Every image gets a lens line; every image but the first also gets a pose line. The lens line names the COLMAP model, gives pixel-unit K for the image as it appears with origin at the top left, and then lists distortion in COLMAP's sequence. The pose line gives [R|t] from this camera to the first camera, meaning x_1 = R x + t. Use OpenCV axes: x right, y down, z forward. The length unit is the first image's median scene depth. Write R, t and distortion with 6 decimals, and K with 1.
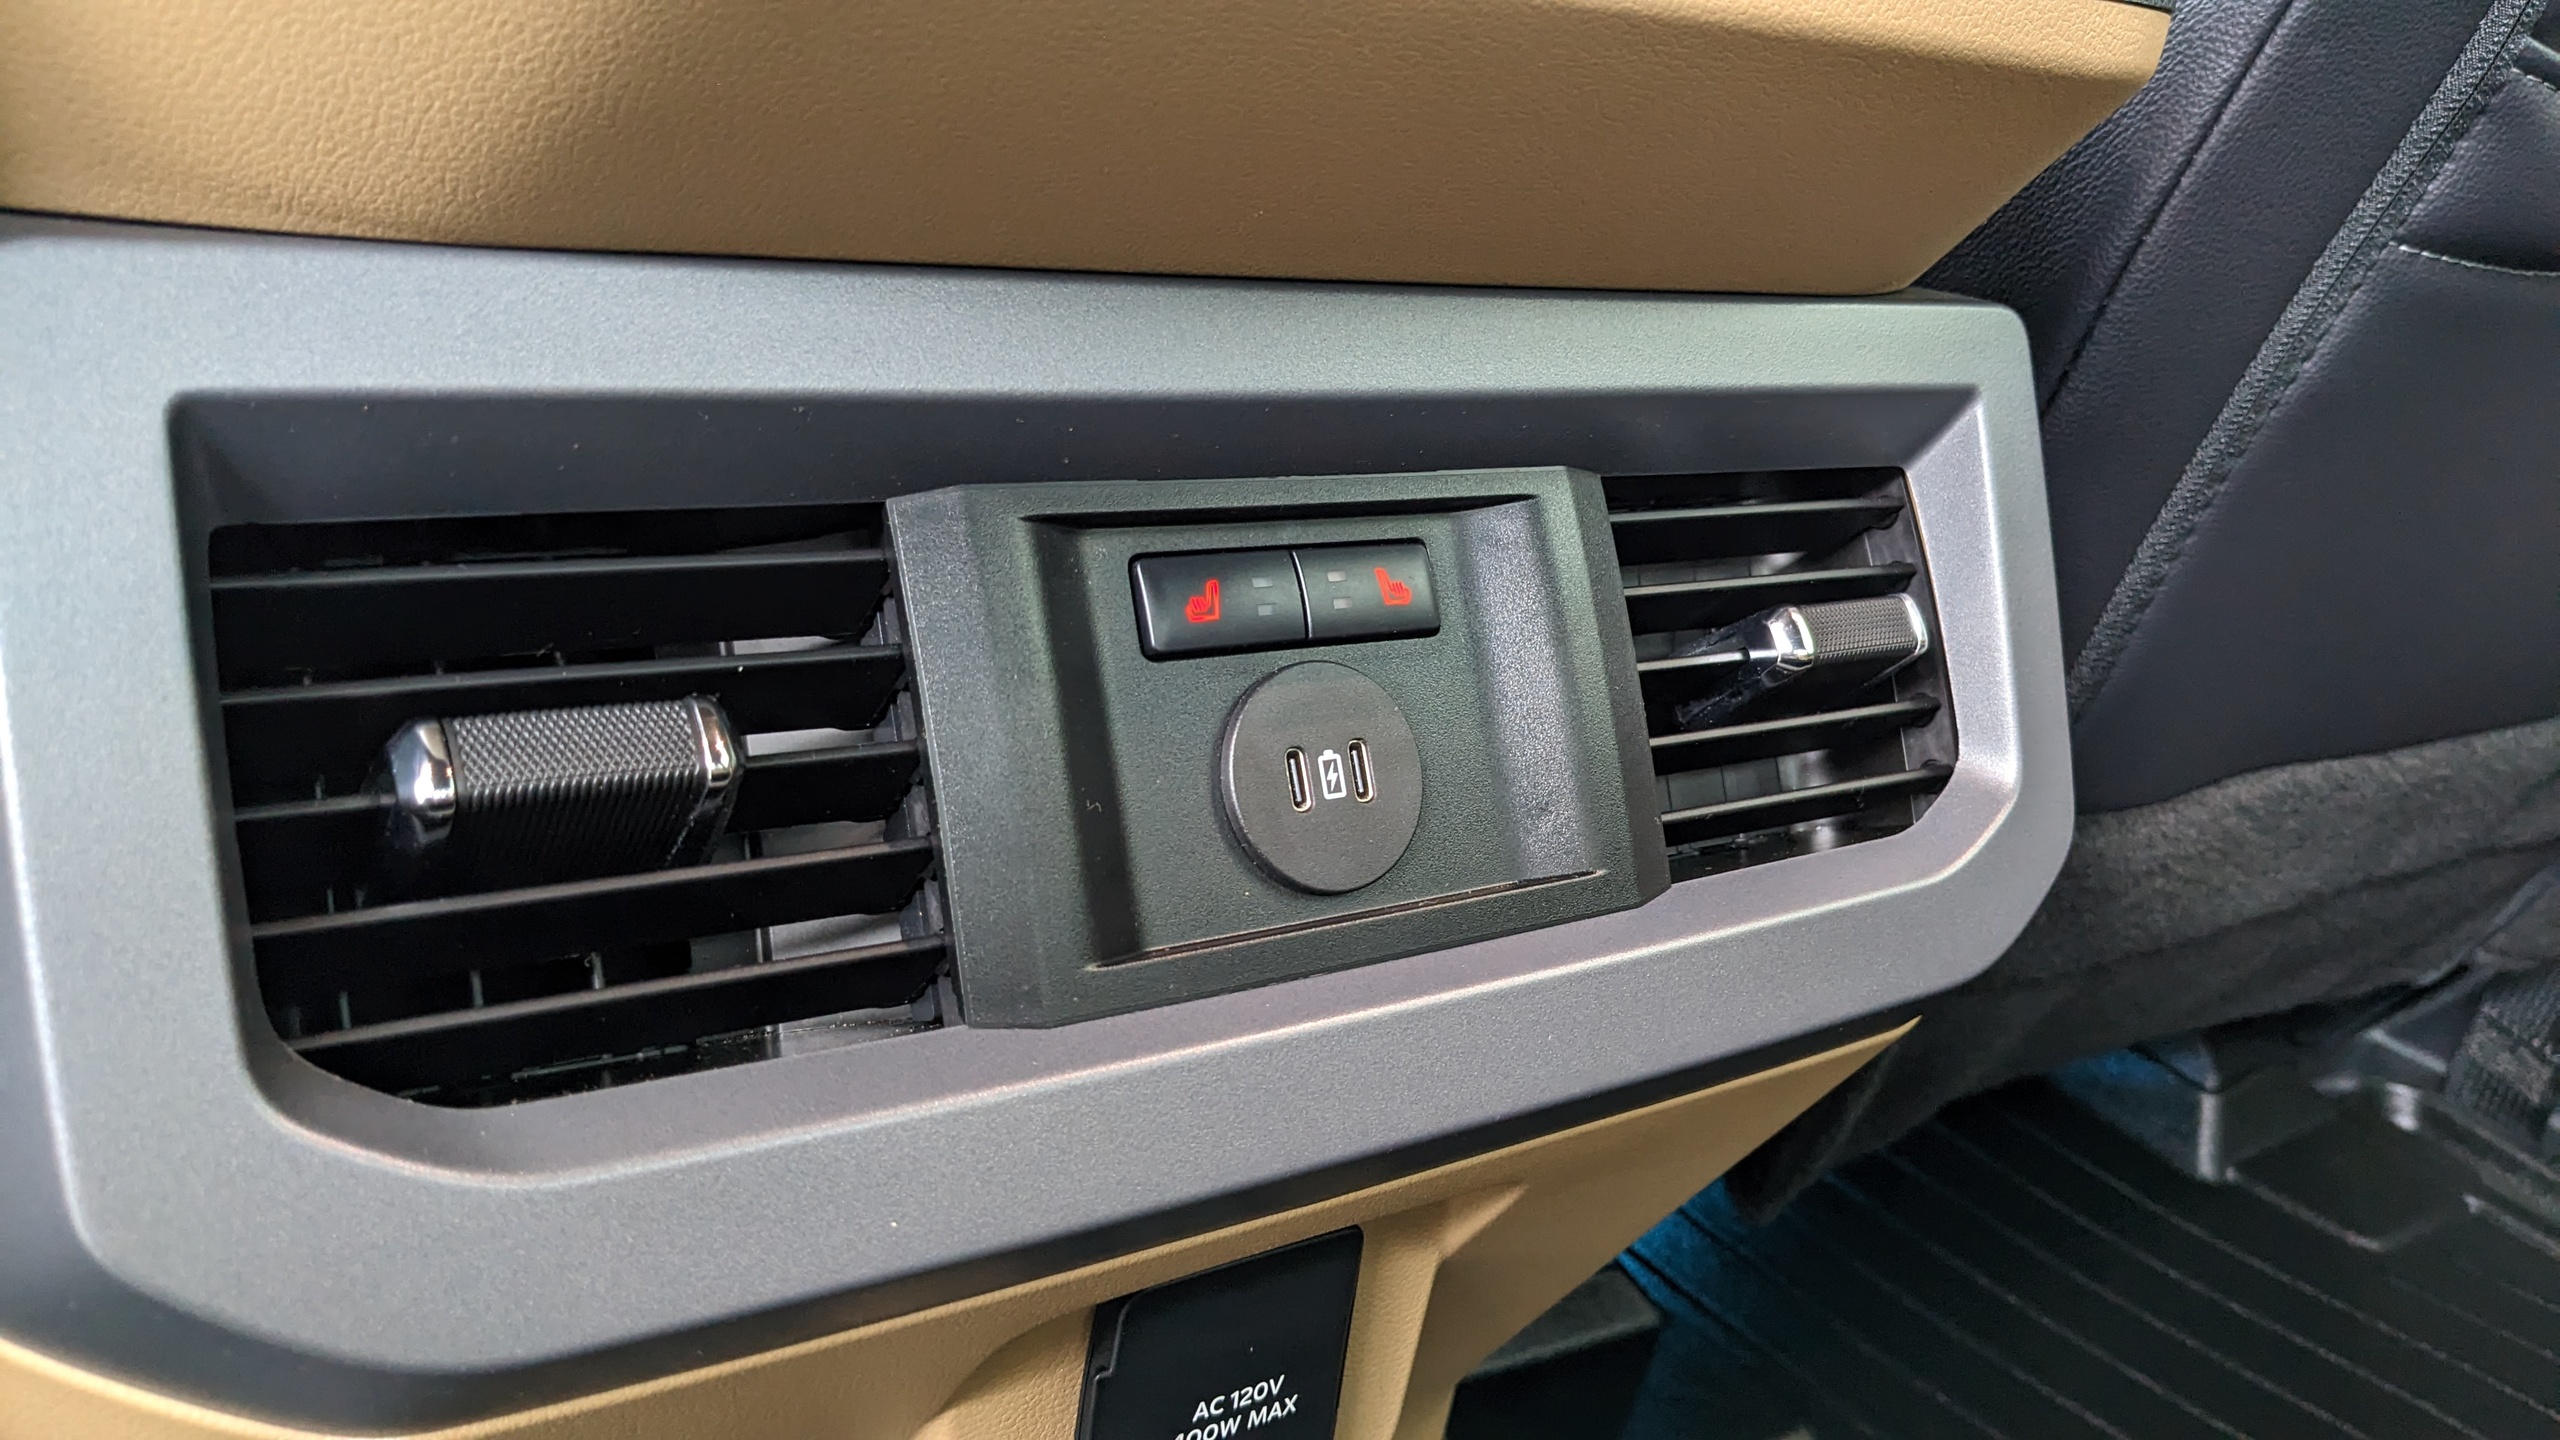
lens RADIAL K [[1992.9, 0, 1284.9], [0, 1992.9, 720.8], [0, 0, 1]] dist [0.005169, -0.021489]
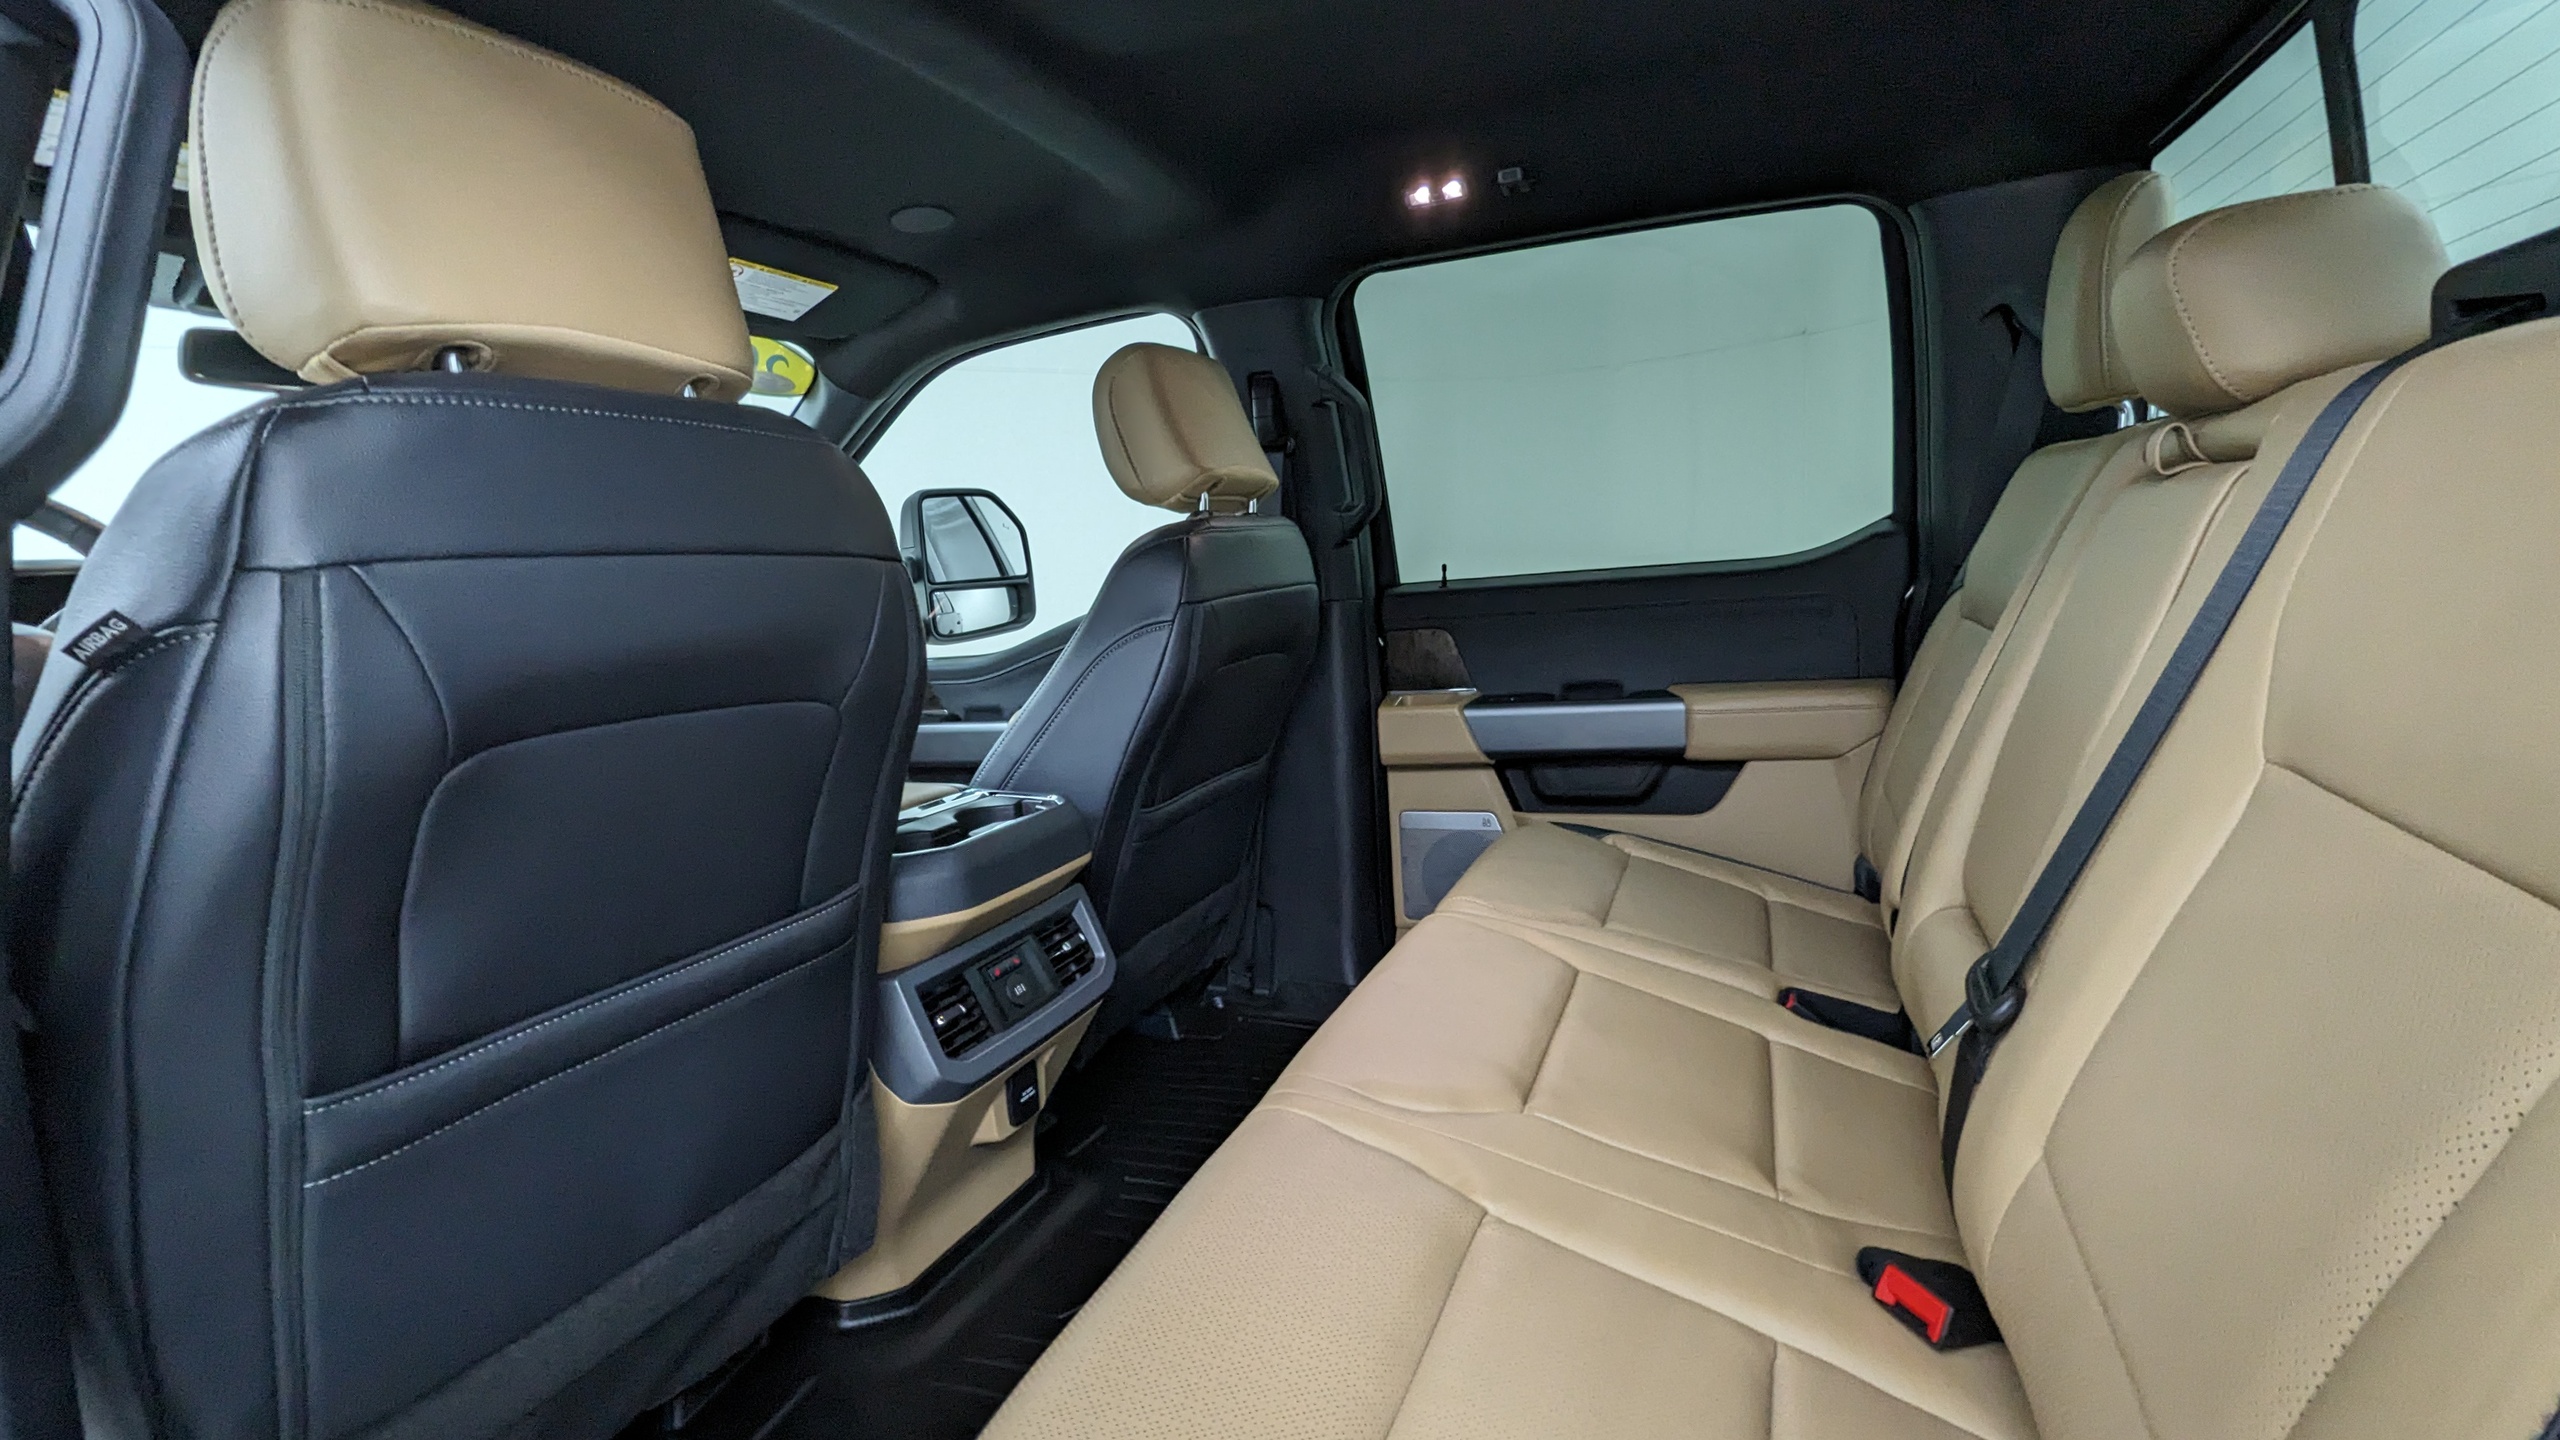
lens RADIAL K [[1246.6, 0, 1299.8], [0, 1246.6, 731.6], [0, 0, 1]] dist [0.015671, -0.002629]
pose [[0.807221, -0.239397, 0.539521, -1.078687], [0.329004, 0.941382, -0.074537, -0.140180], [-0.490052, 0.237673, 0.838666, -2.744640]]
